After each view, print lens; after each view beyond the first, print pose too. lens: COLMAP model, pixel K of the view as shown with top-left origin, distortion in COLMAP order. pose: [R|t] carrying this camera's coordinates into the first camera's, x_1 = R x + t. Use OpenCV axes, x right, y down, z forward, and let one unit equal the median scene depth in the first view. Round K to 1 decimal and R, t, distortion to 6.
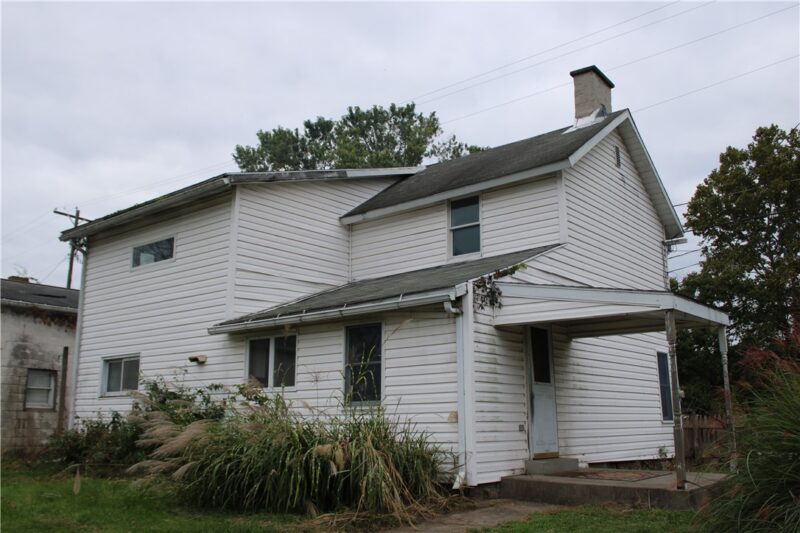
lens RADIAL K [[749.7, 0, 400.0], [0, 749.7, 266.5], [0, 0, 1]] dist [-0.082434, 0.015111]
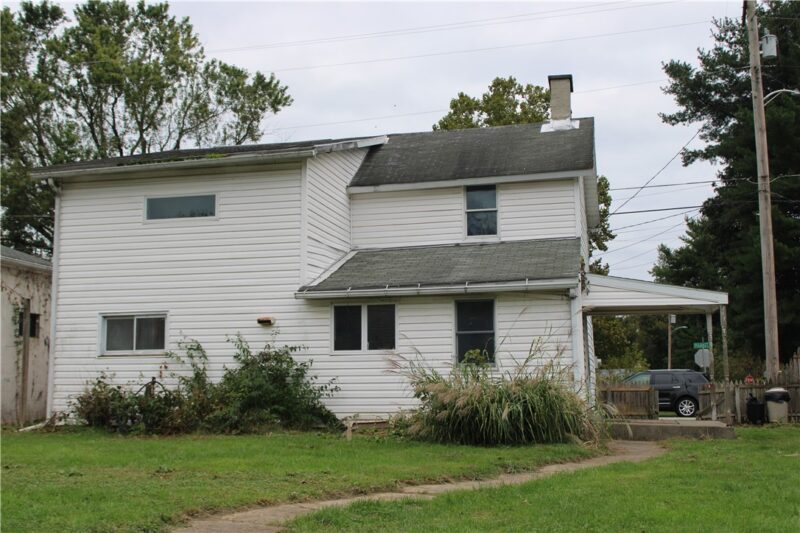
lens RADIAL K [[955.1, 0, 400.0], [0, 955.1, 266.5], [0, 0, 1]] dist [-0.063626, 0.009944]
pose [[0.900211, 0.058578, 0.431496, -0.617969], [-0.090594, 0.994423, 0.054004, -0.035305], [-0.425926, -0.087706, 0.900497, -0.237488]]
